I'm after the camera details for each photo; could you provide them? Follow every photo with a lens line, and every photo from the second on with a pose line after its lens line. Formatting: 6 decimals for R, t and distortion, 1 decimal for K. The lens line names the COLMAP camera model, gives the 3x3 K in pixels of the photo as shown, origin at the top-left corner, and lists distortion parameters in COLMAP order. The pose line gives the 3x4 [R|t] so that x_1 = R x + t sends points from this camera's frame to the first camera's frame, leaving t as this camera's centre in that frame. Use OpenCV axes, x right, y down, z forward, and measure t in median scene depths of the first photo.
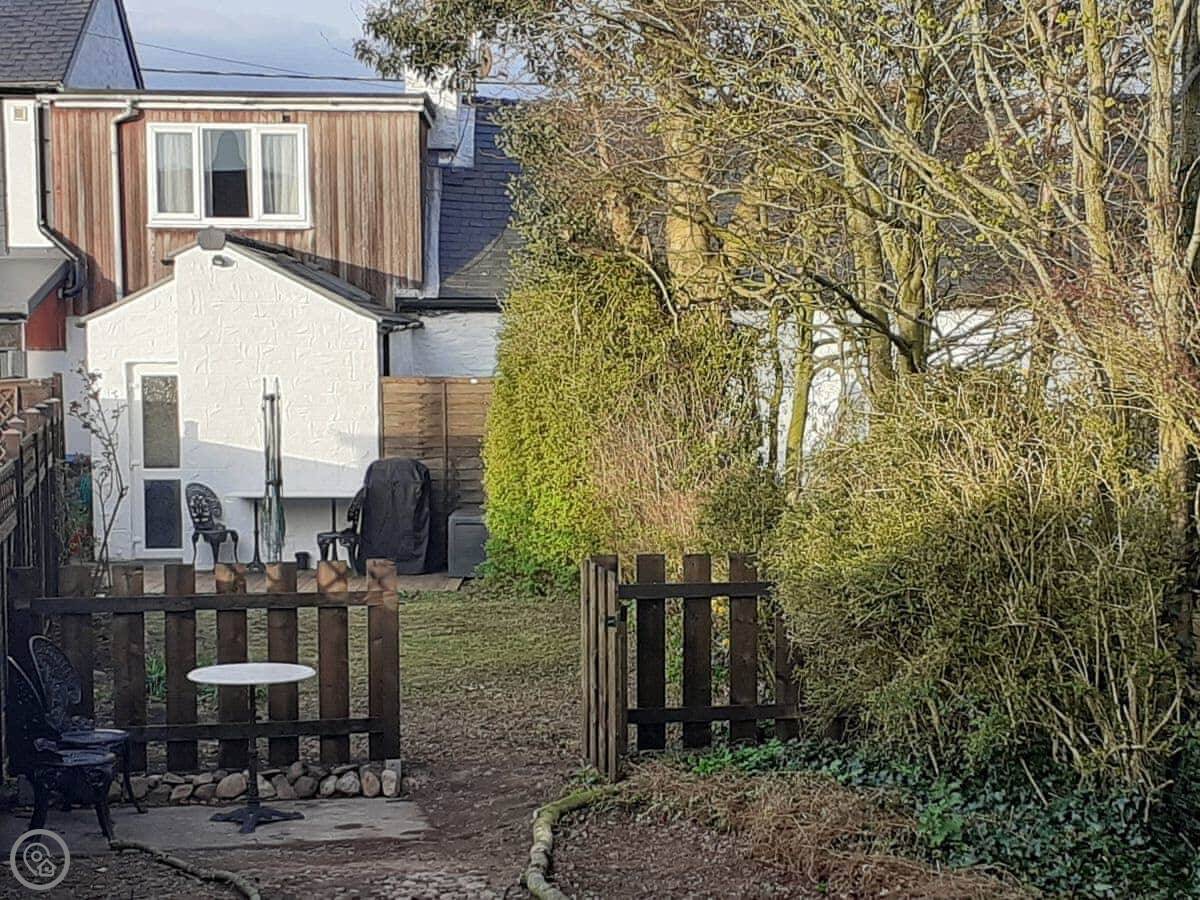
lens RADIAL K [[3047.3, 0, 600.0], [0, 3047.3, 450.0], [0, 0, 1]] dist [0.098094, 0.462474]
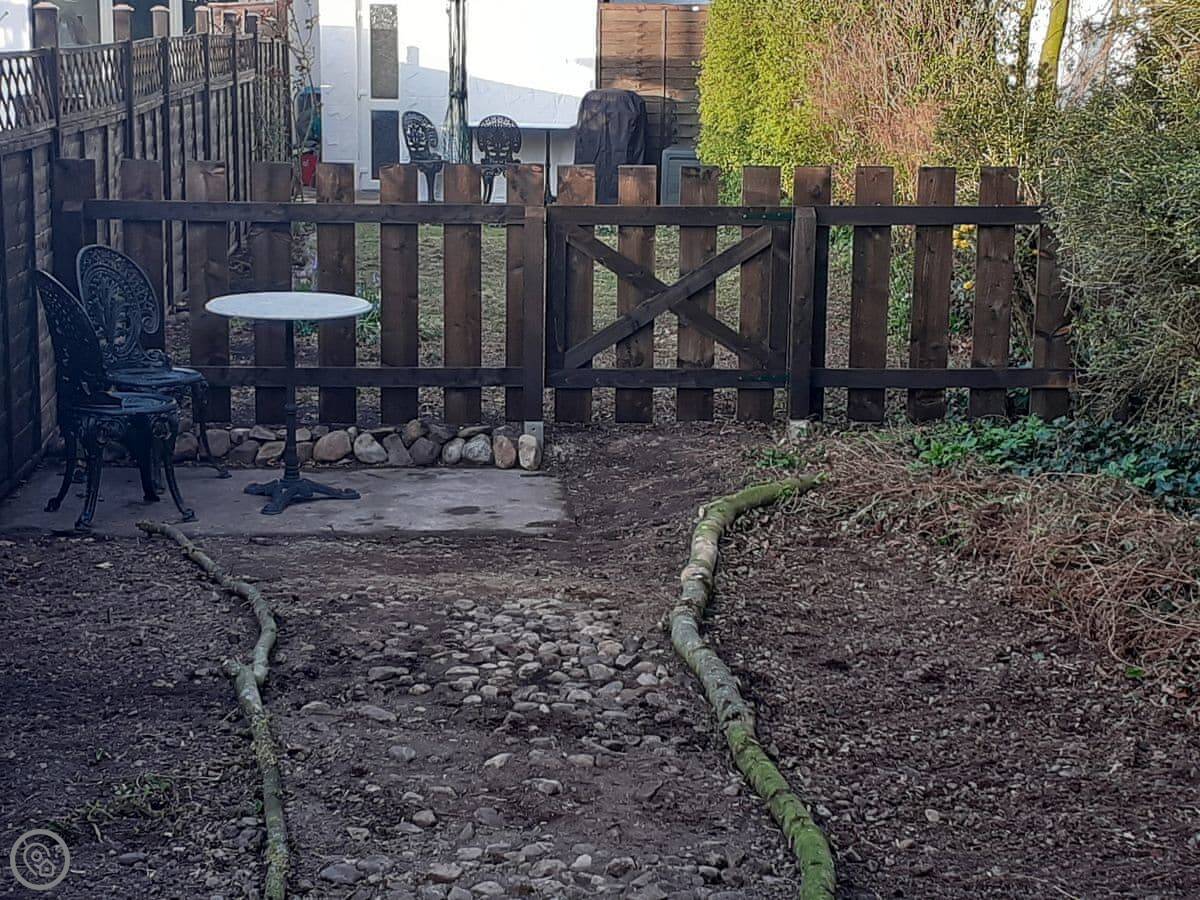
lens RADIAL K [[3026.7, 0, 600.0], [0, 3026.7, 450.0], [0, 0, 1]] dist [0.508795, -0.575095]
pose [[0.996911, 0.036932, -0.069316, 0.003741], [-0.028544, 0.992565, 0.118324, 0.017435], [0.073171, -0.115980, 0.990553, 0.249418]]
